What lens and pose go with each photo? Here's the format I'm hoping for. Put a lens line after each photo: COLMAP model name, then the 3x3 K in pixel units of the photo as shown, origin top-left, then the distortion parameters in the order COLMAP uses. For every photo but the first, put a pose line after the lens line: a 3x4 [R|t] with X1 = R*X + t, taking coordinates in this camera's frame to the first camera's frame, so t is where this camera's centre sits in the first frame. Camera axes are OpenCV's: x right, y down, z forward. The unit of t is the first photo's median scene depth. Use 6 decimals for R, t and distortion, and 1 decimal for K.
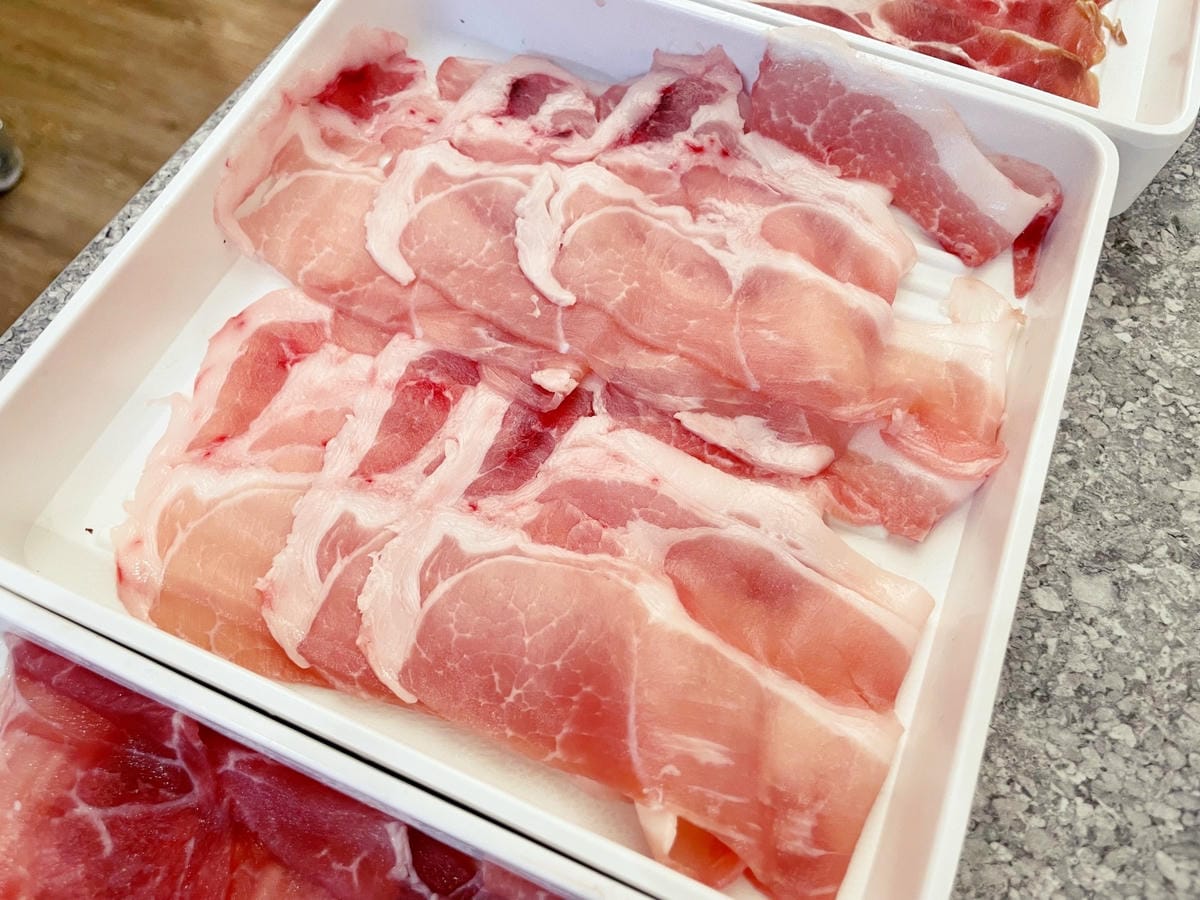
lens RADIAL K [[908.6, 0, 598.8], [0, 908.6, 451.9], [0, 0, 1]] dist [0.010946, -0.038492]
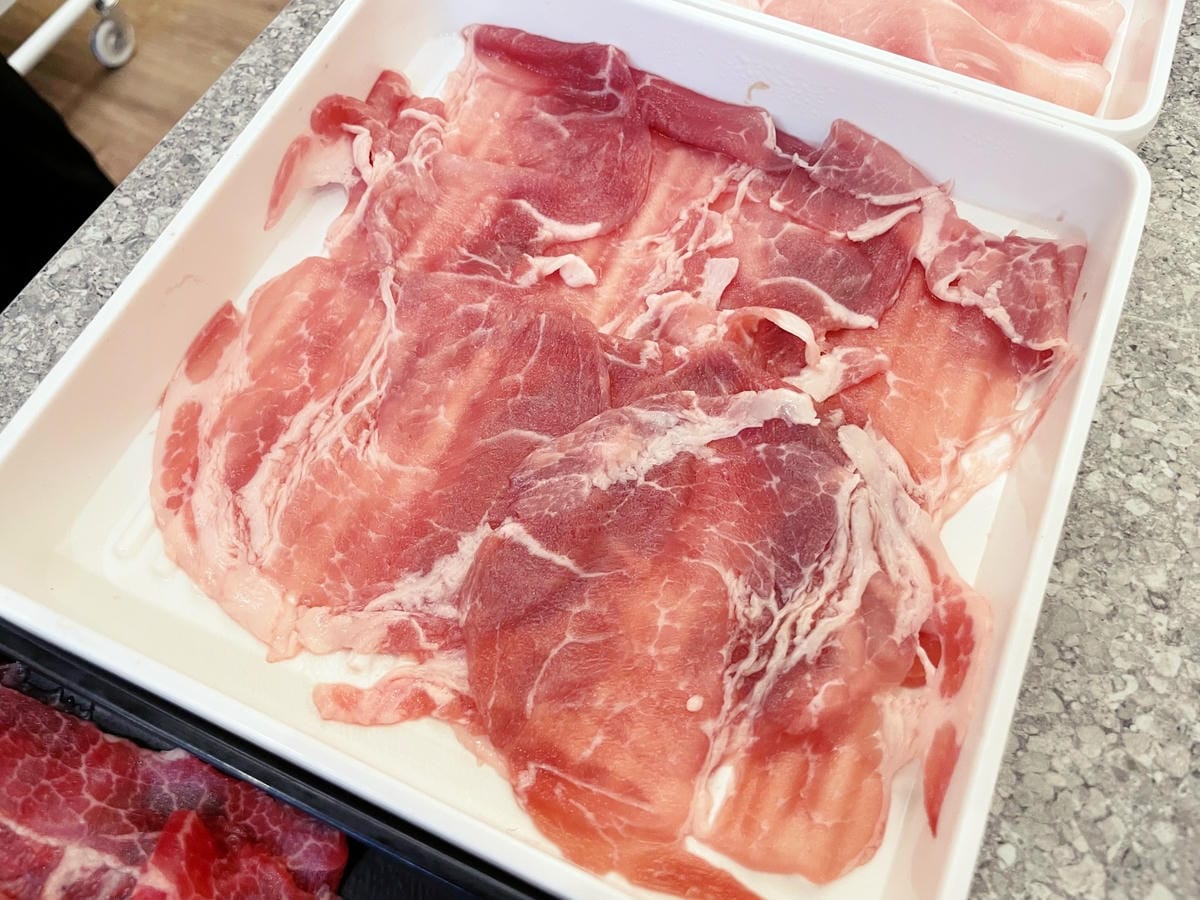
lens RADIAL K [[908.6, 0, 594.5], [0, 908.6, 448.7], [0, 0, 1]] dist [0.010946, -0.038492]
pose [[0.999659, 0.005813, -0.025443, -0.422134], [-0.005045, 0.999533, 0.030130, 0.832326], [0.025606, -0.029992, 0.999222, -0.443676]]
